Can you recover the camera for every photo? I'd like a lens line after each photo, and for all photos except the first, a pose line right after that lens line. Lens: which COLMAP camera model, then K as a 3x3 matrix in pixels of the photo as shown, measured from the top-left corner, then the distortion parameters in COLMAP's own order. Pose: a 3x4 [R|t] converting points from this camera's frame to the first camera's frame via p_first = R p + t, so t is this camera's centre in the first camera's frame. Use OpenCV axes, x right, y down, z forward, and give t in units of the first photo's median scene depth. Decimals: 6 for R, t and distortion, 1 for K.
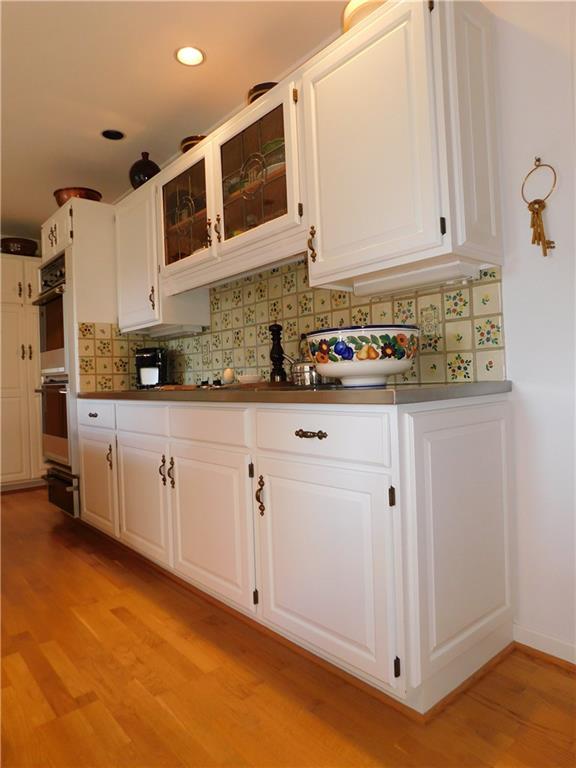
lens RADIAL K [[497.9, 0, 290.9], [0, 497.9, 376.6], [0, 0, 1]] dist [-0.045503, 0.008768]
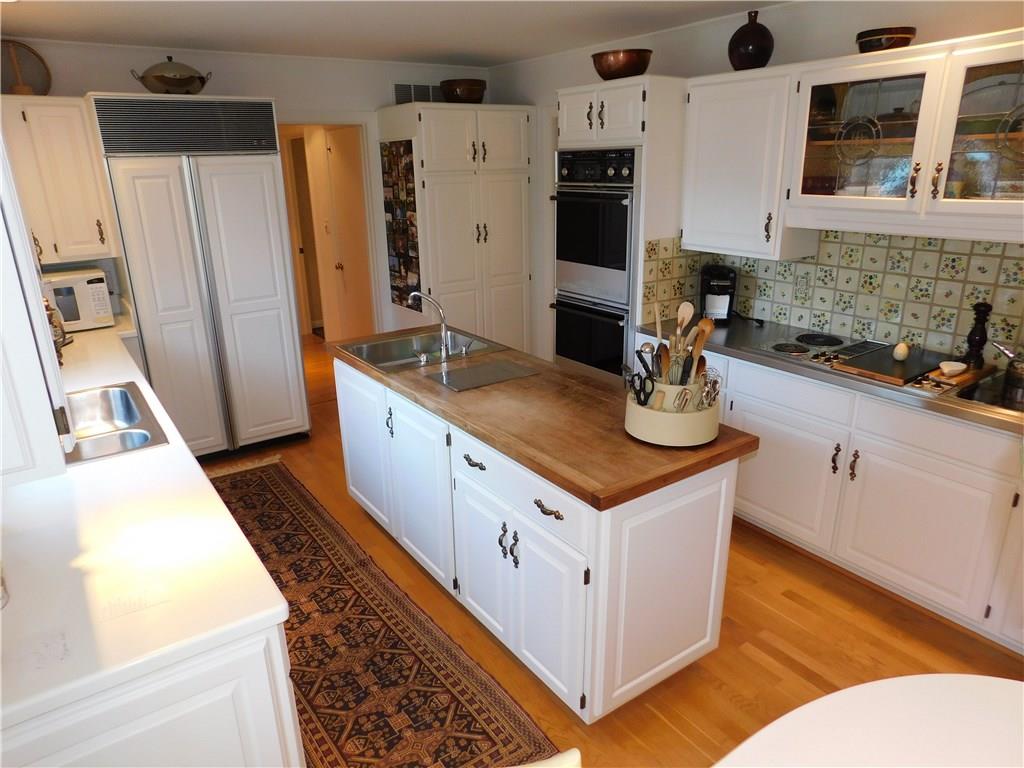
lens RADIAL K [[663.9, 0, 507.7], [0, 663.9, 389.1], [0, 0, 1]] dist [-0.045503, 0.008768]
pose [[0.995832, 0.045614, -0.078986, -0.559240], [-0.016745, 0.942680, 0.333278, -0.240282], [0.089661, -0.330566, 0.939514, -0.137448]]
